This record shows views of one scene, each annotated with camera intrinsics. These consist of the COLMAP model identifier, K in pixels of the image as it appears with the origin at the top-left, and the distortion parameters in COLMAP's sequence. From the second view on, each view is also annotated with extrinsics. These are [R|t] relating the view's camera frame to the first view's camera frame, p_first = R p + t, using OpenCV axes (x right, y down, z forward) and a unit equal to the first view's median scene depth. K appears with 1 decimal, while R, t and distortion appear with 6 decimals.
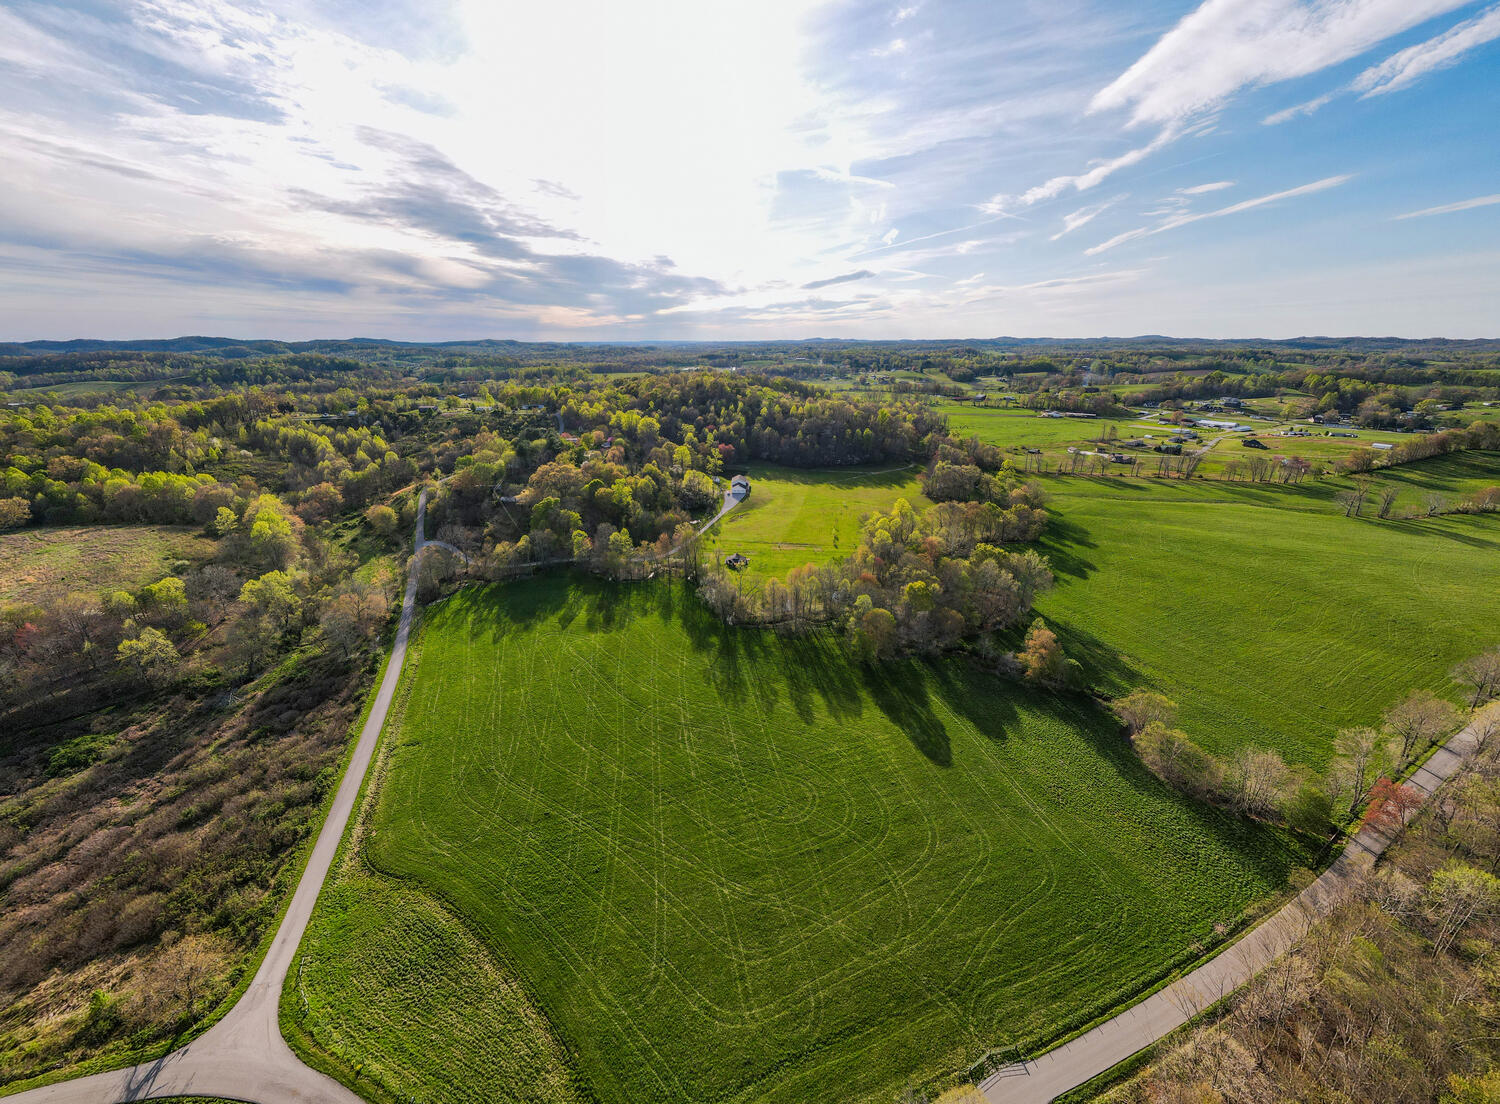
lens RADIAL K [[512.7, 0, 749.7], [0, 512.7, 483.3], [0, 0, 1]] dist [0.001546, -0.000153]
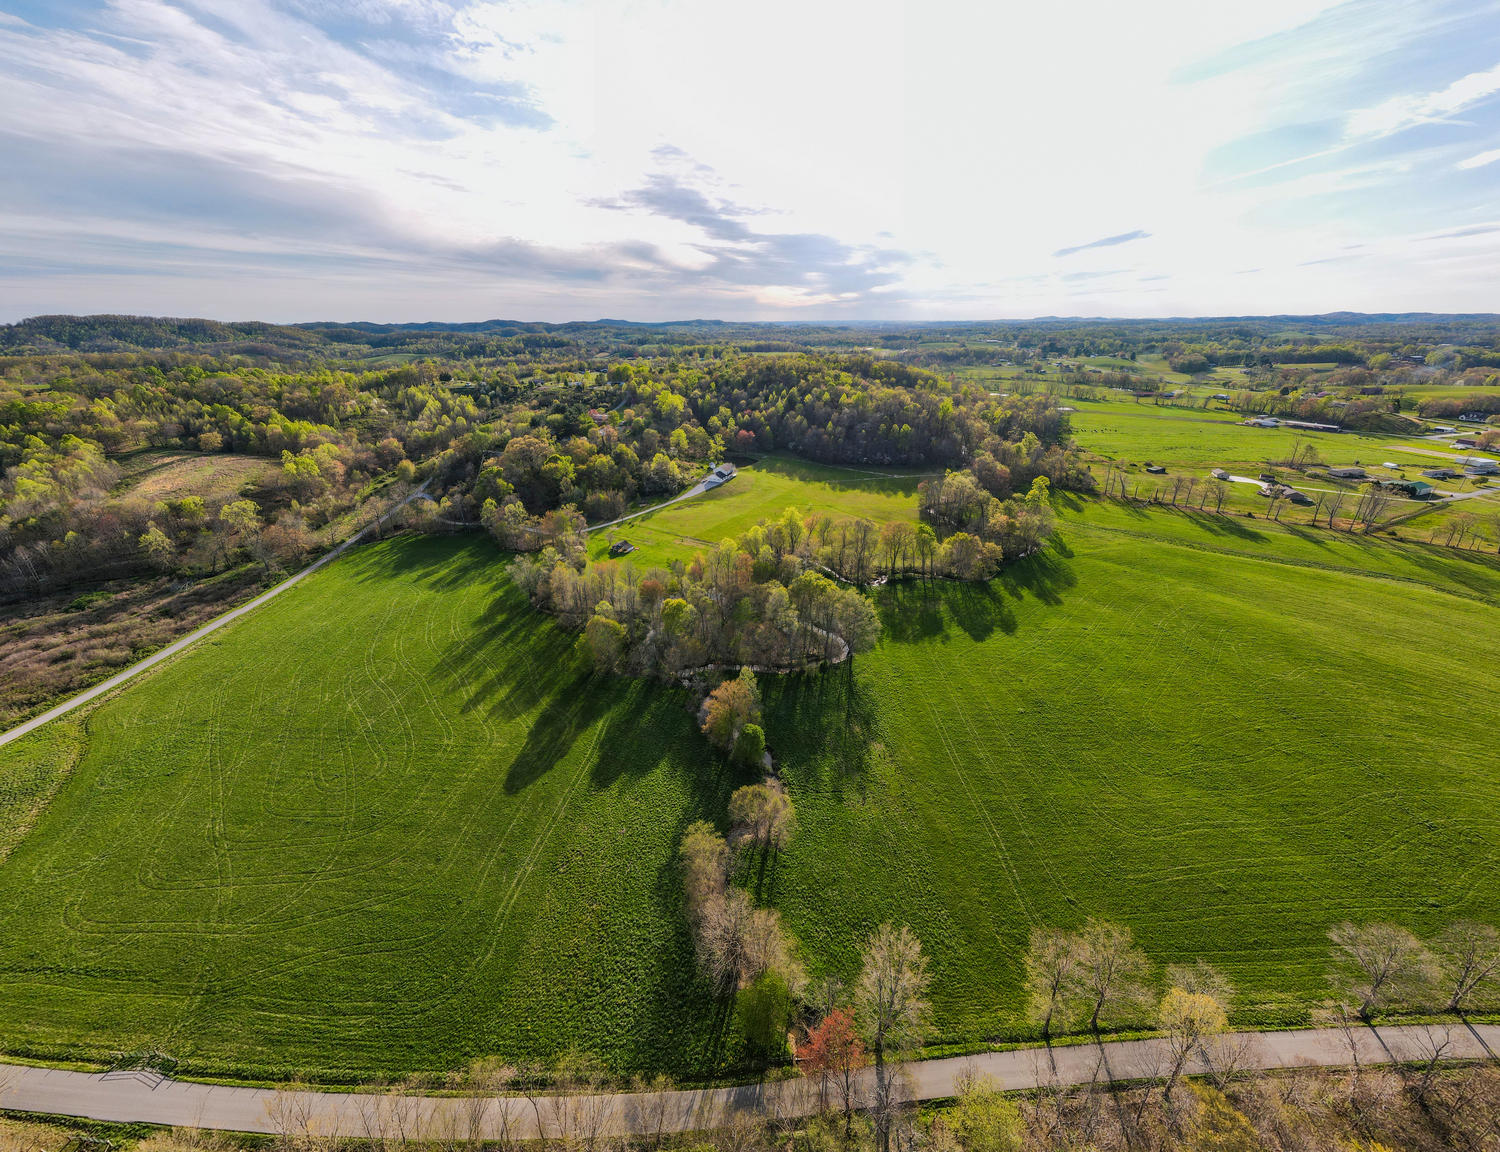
lens RADIAL K [[493.5, 0, 749.2], [0, 493.5, 534.3], [0, 0, 1]] dist [-0.003808, -0.000080]
pose [[0.926011, 0.144491, -0.348749, 0.482915], [-0.094865, 0.983272, 0.155491, -0.045409], [0.365382, -0.110903, 0.924228, 0.174958]]
